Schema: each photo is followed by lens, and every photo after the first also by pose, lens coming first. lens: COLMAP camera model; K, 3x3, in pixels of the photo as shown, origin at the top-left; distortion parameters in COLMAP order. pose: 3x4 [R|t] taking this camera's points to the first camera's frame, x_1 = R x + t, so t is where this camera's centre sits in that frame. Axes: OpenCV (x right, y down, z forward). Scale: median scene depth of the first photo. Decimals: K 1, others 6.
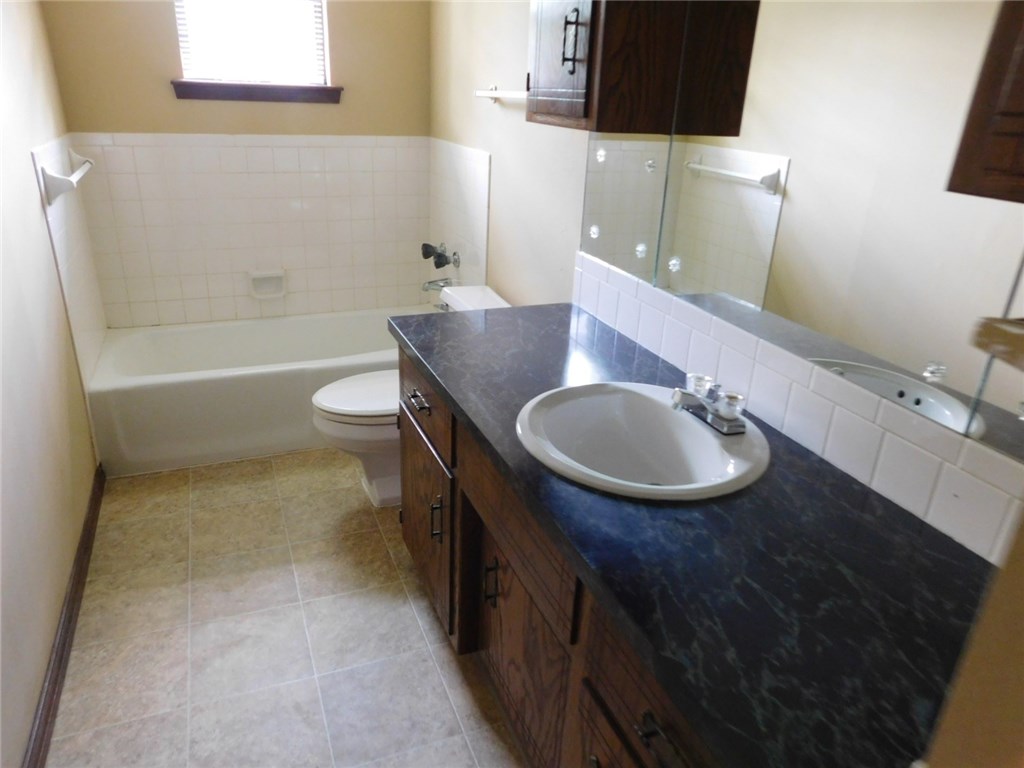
lens RADIAL K [[726.3, 0, 519.5], [0, 726.3, 387.0], [0, 0, 1]] dist [-0.049925, 0.057526]
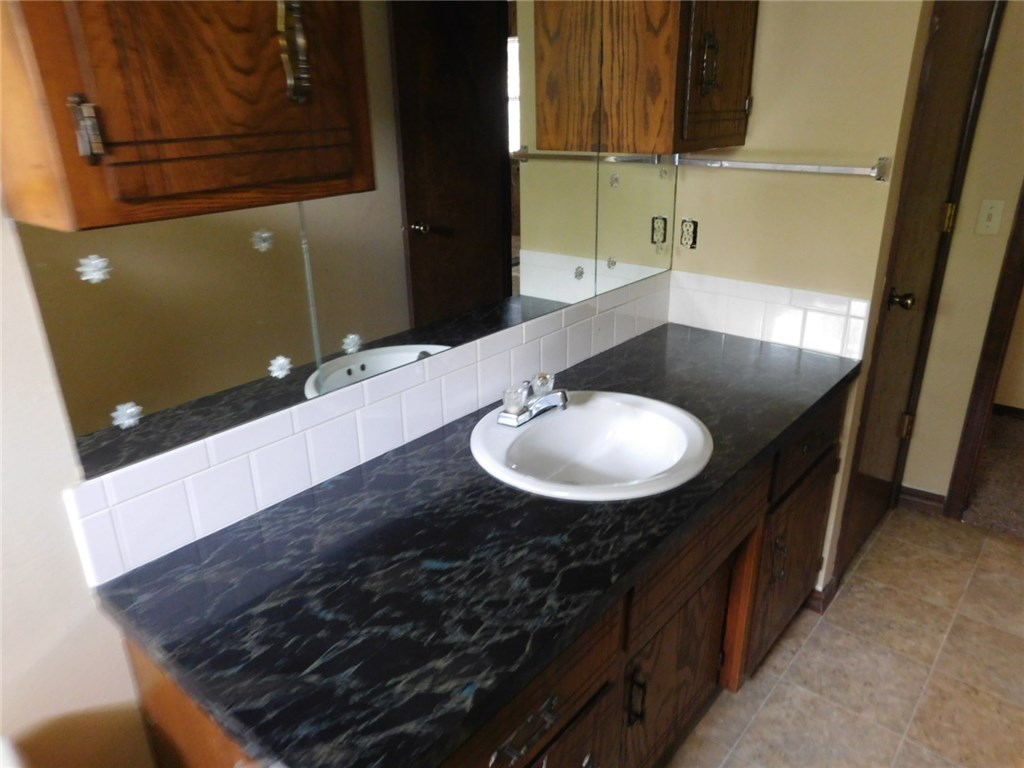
lens RADIAL K [[726.3, 0, 517.9], [0, 726.3, 381.0], [0, 0, 1]] dist [-0.049925, 0.057526]
pose [[-0.456309, -0.349962, 0.818113, -0.460838], [0.348224, 0.775854, 0.526110, -0.442750], [-0.818855, 0.524955, -0.232164, 0.982959]]
